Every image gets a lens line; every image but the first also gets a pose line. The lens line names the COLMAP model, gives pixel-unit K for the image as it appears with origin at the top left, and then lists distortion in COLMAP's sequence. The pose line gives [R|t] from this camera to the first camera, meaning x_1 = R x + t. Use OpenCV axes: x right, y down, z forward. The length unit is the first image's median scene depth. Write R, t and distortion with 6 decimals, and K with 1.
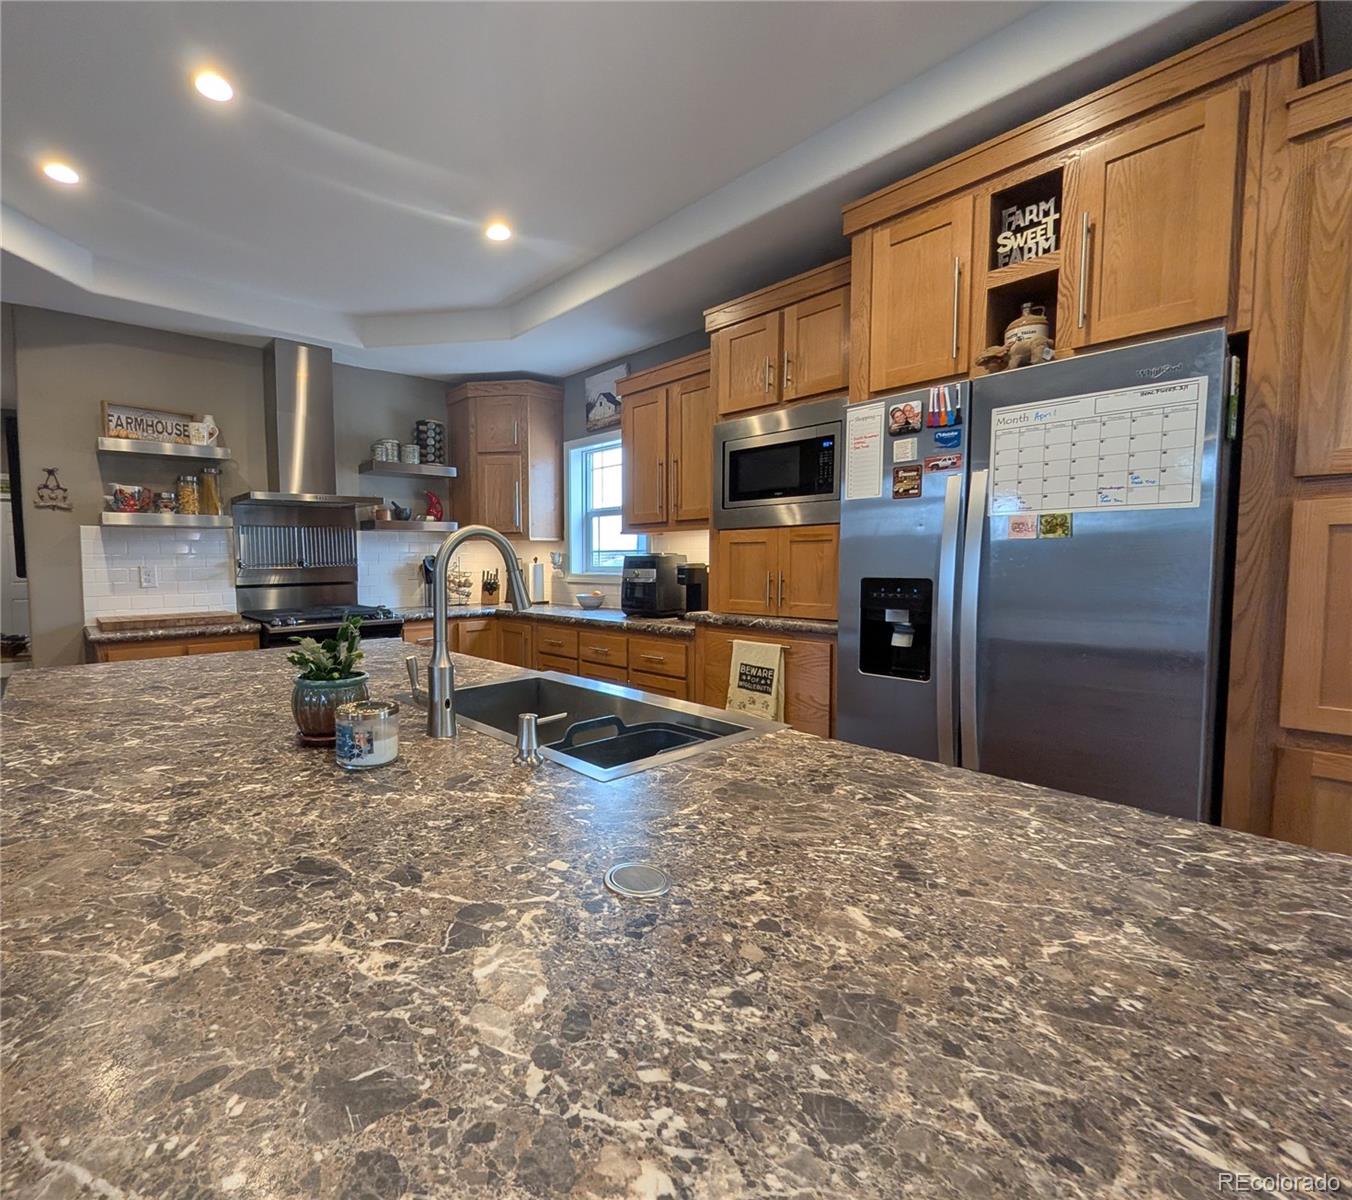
lens RADIAL K [[641.0, 0, 556.6], [0, 641.0, 603.1], [0, 0, 1]] dist [0.005471, -0.000269]
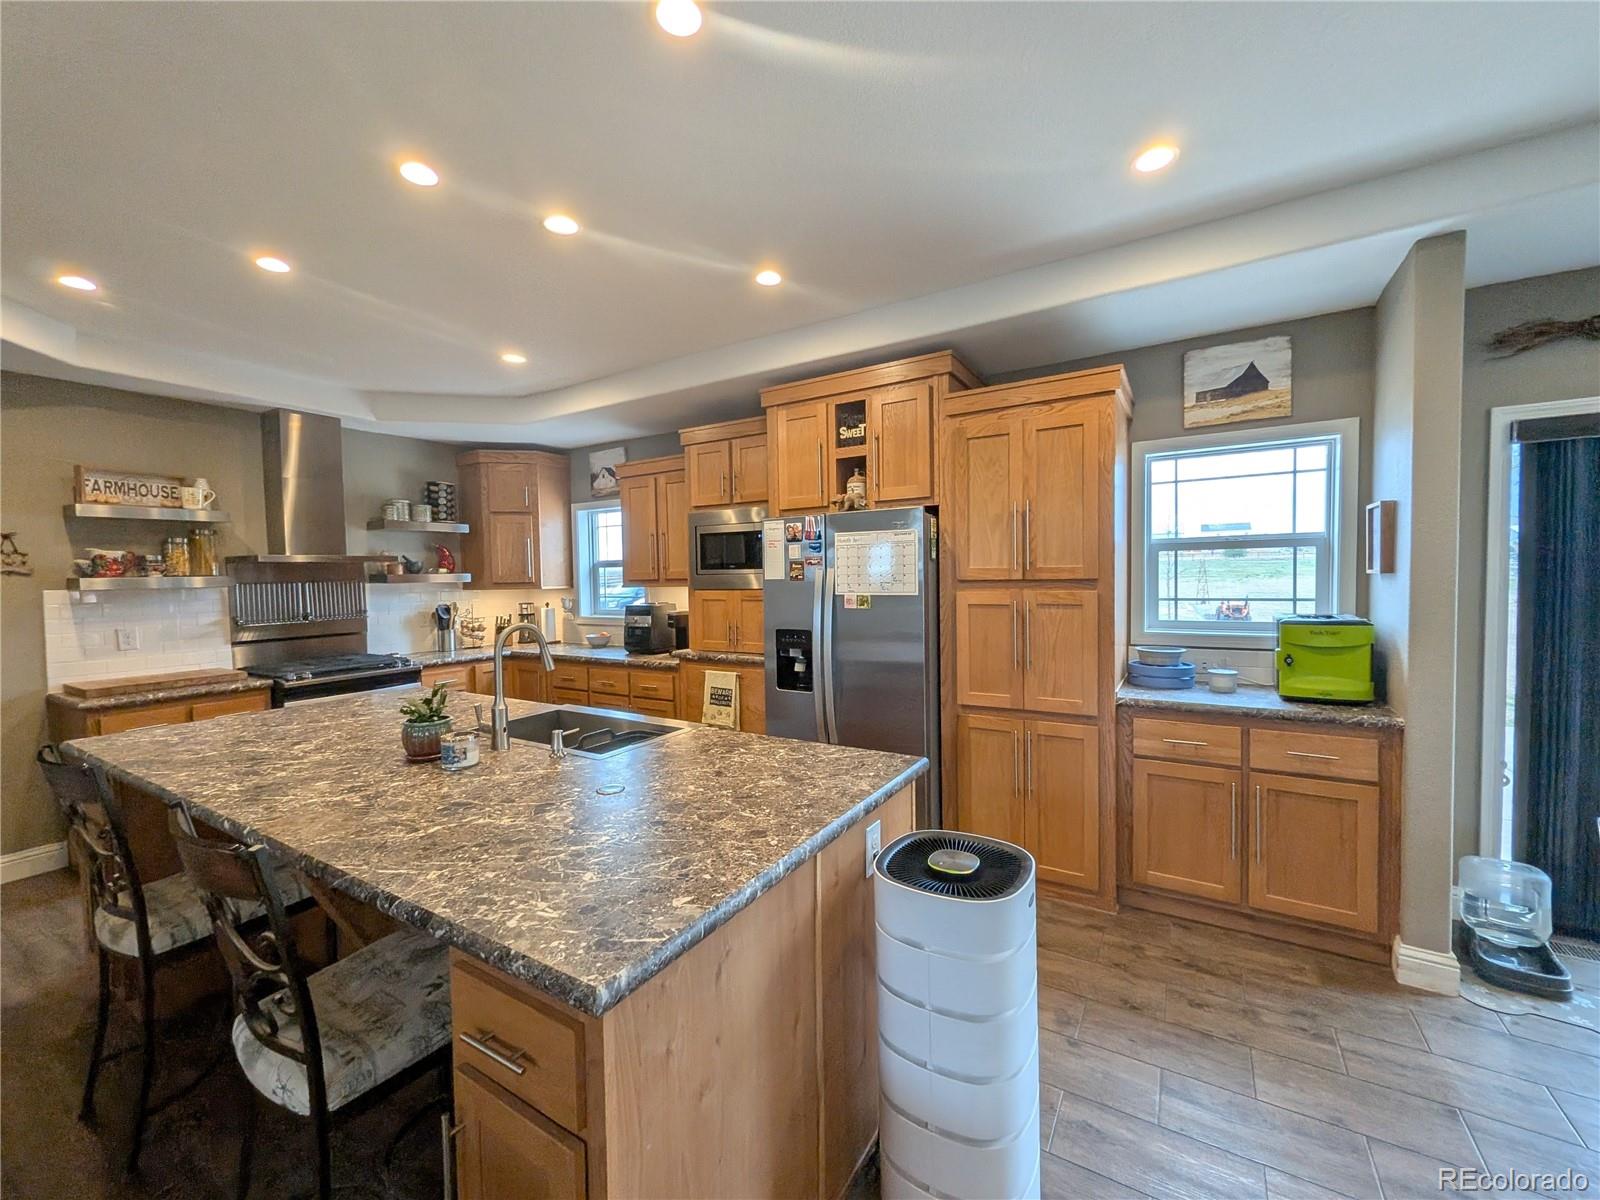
lens RADIAL K [[640.8, 0, 806.7], [0, 640.8, 601.1], [0, 0, 1]] dist [0.007079, -0.001127]
pose [[0.935494, -0.021851, 0.352667, -0.007950], [0.033108, 0.999116, -0.025918, -0.067715], [-0.351789, 0.035922, 0.935390, -0.527521]]
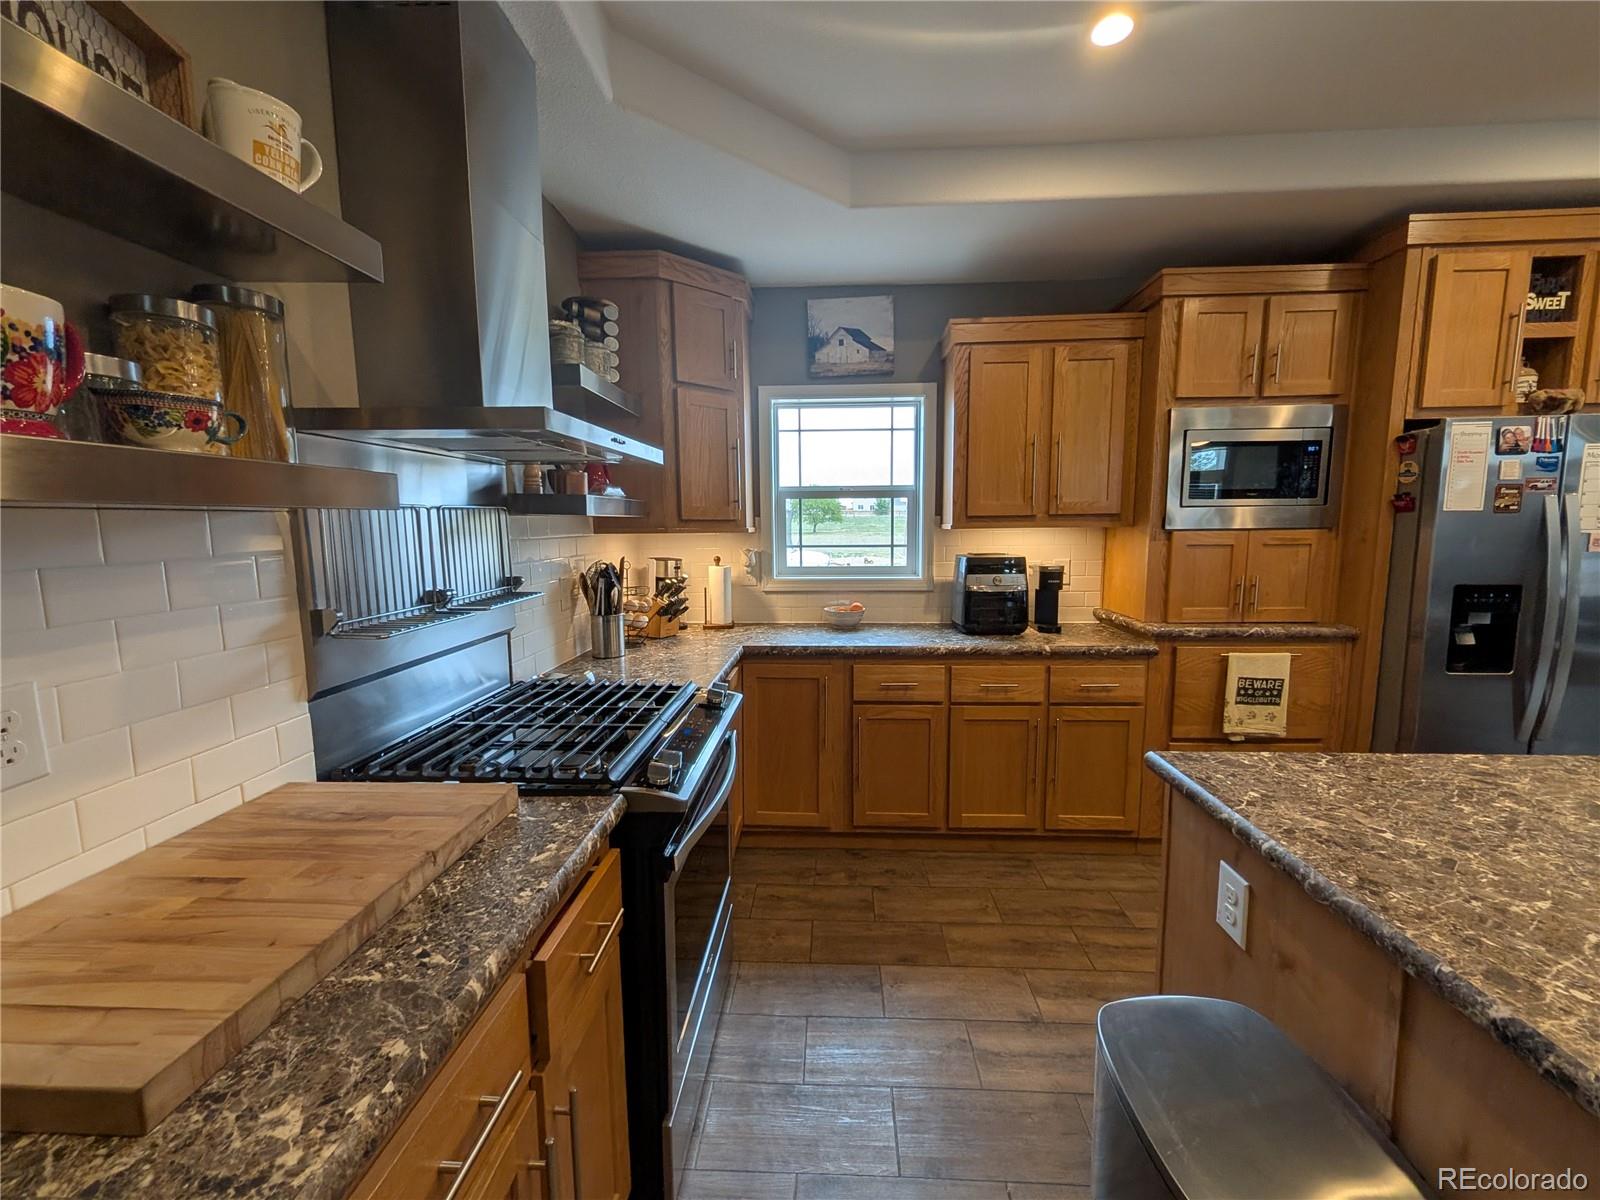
lens RADIAL K [[640.8, 0, 798.9], [0, 640.8, 600.2], [0, 0, 1]] dist [0.007079, -0.001127]
pose [[0.655204, -0.087672, 0.750348, -1.101670], [0.056338, 0.996148, 0.067197, -0.155808], [-0.753349, -0.001755, 0.657619, 1.180549]]
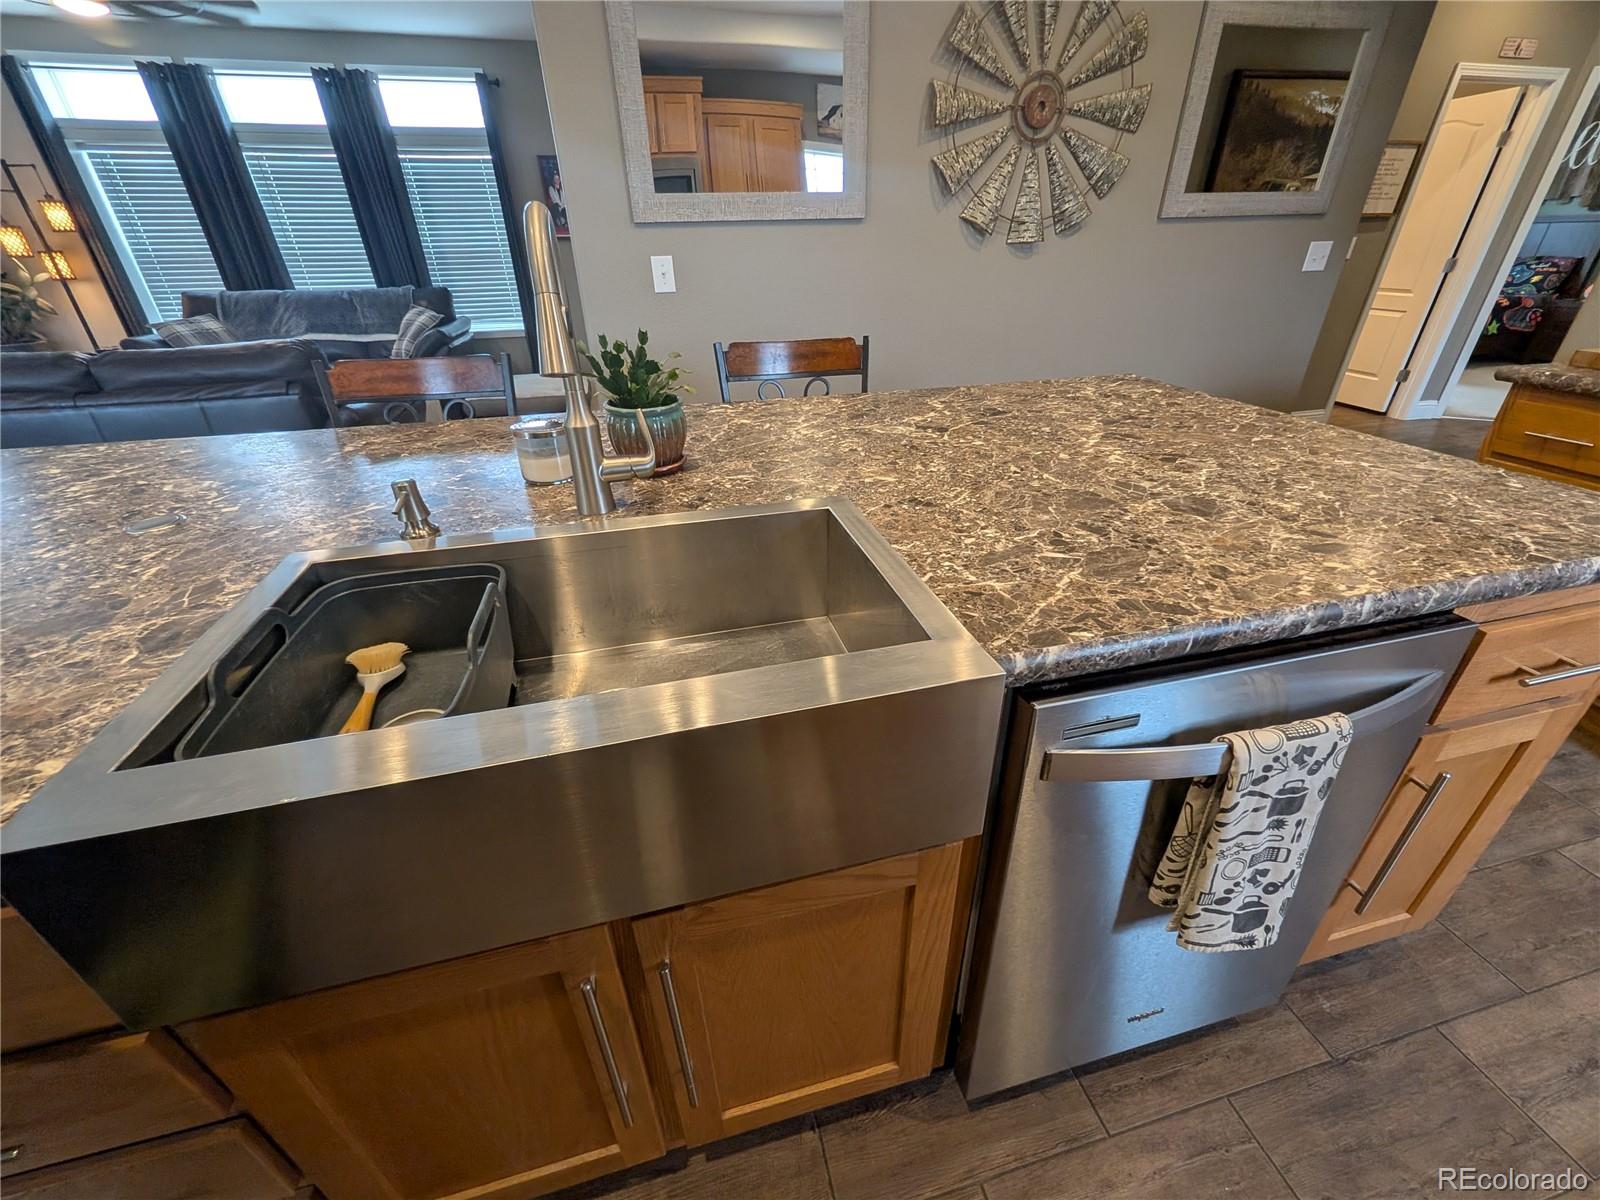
lens RADIAL K [[640.8, 0, 804.8], [0, 640.8, 603.8], [0, 0, 1]] dist [0.007079, -0.001127]
pose [[-0.408298, 0.458349, -0.789436, 1.127550], [-0.040377, 0.854890, 0.517235, -0.077024], [0.911955, 0.243061, -0.330543, 0.764126]]
